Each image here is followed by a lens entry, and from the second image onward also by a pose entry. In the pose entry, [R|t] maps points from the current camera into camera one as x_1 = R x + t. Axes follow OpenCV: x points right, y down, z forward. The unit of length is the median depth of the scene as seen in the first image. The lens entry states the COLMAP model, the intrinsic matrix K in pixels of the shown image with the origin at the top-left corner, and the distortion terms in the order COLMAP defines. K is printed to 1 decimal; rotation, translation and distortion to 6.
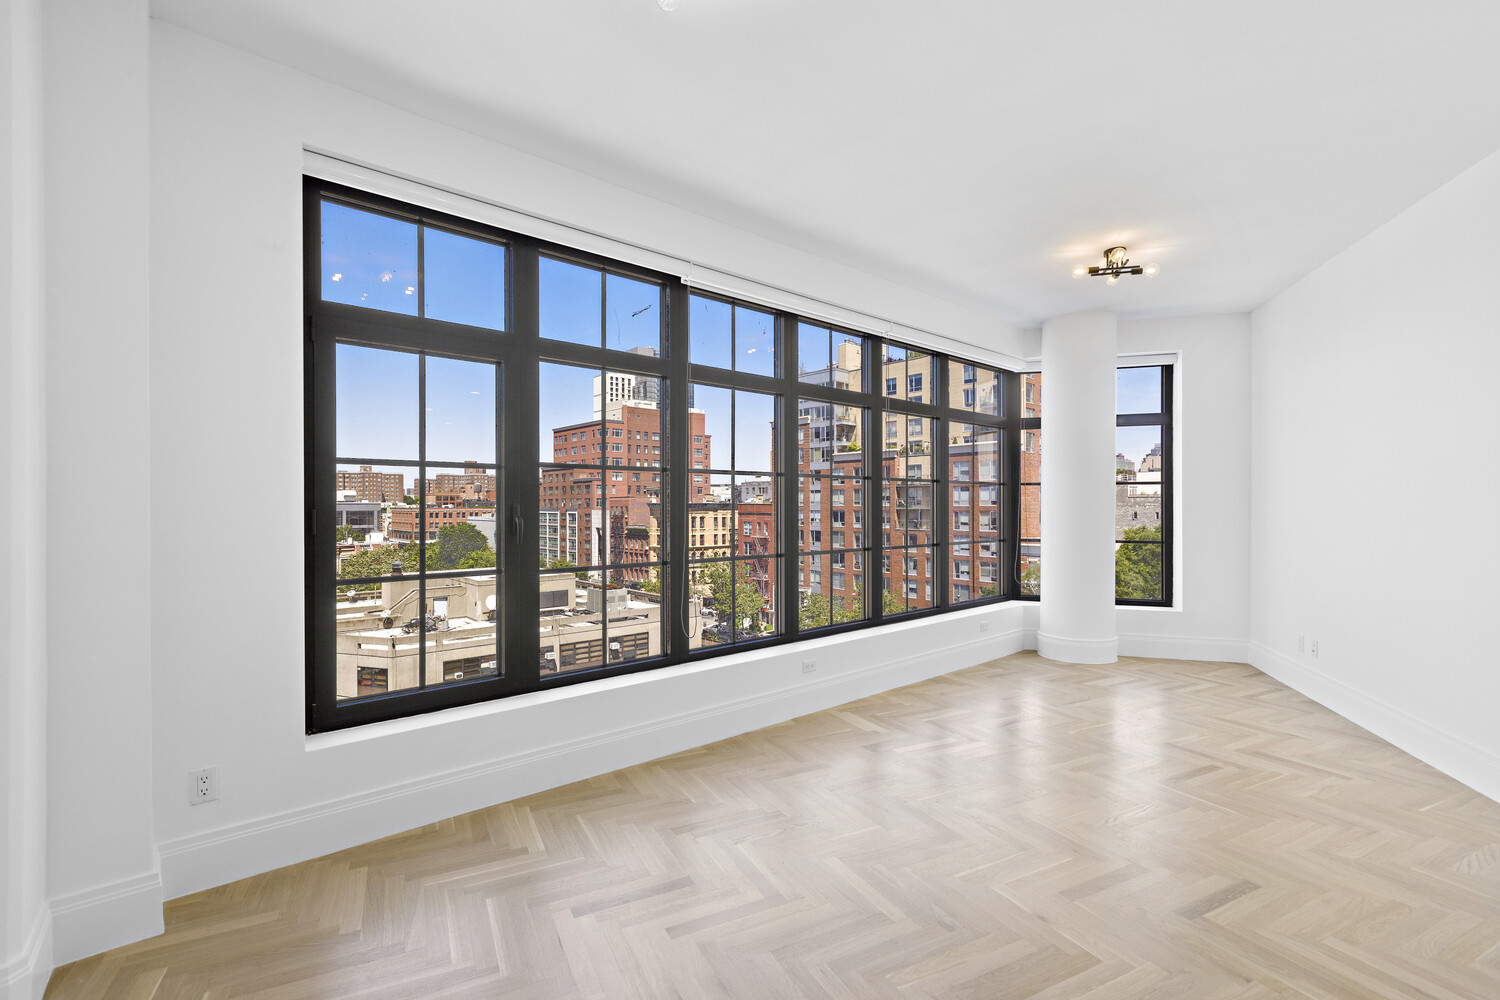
lens RADIAL K [[666.5, 0, 750.9], [0, 666.5, 504.0], [0, 0, 1]] dist [0.000744, 0.000338]
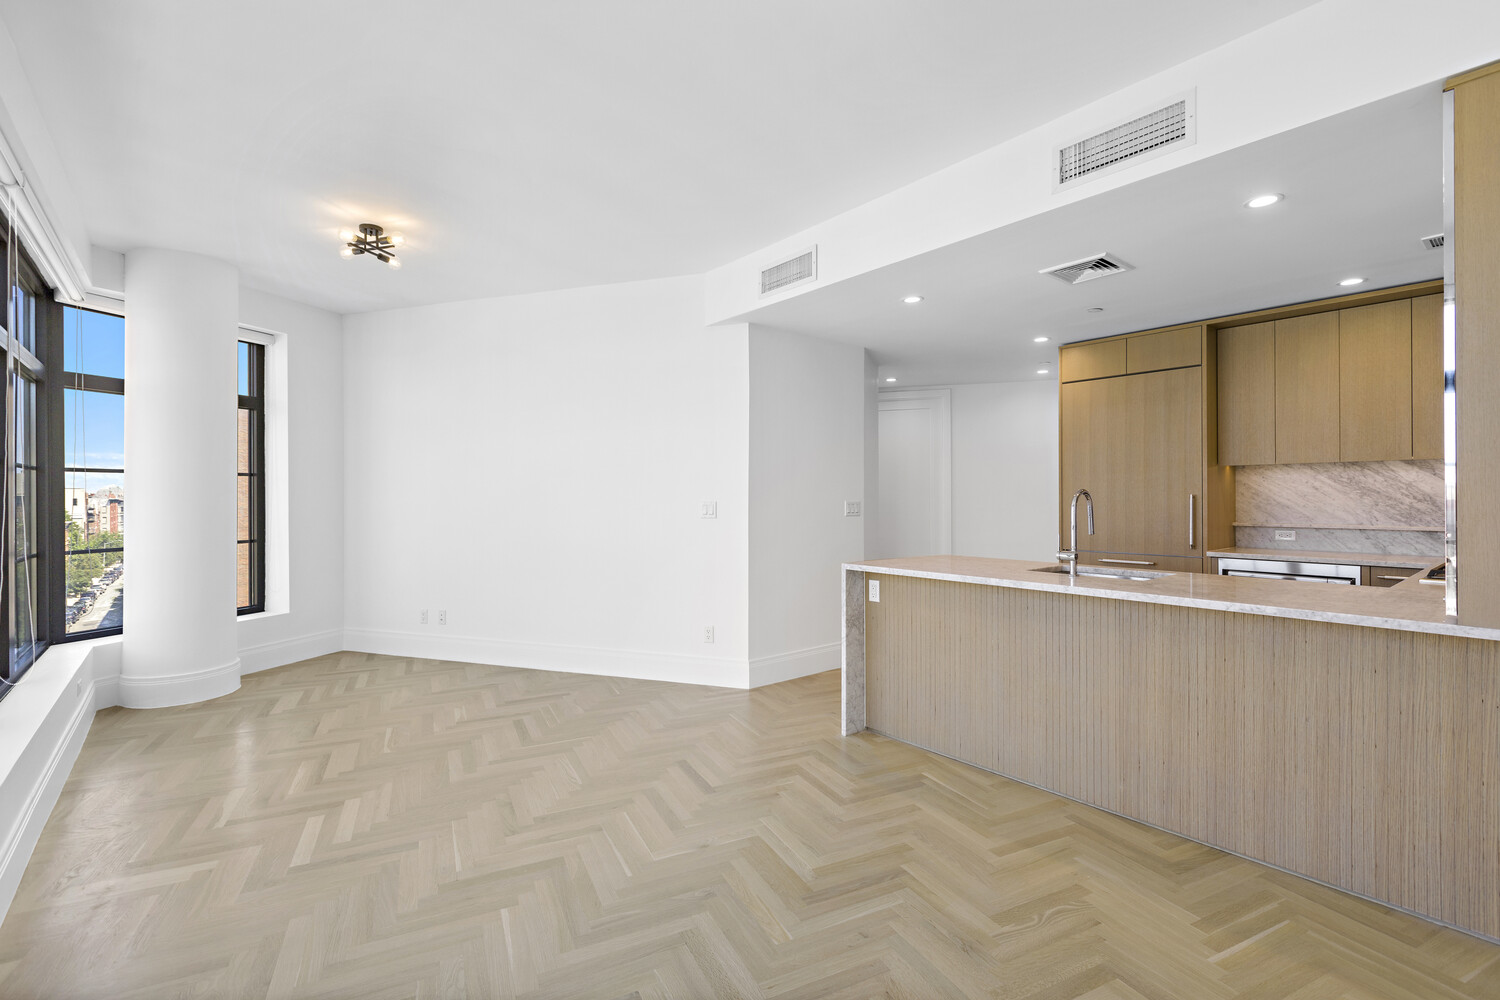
lens RADIAL K [[666.5, 0, 750.9], [0, 666.5, 504.0], [0, 0, 1]] dist [0.000744, 0.000338]
pose [[0.030105, -0.013006, 0.999462, -0.410134], [0.001810, 0.999914, 0.012957, -0.004374], [-0.999545, 0.001419, 0.030126, 0.482474]]
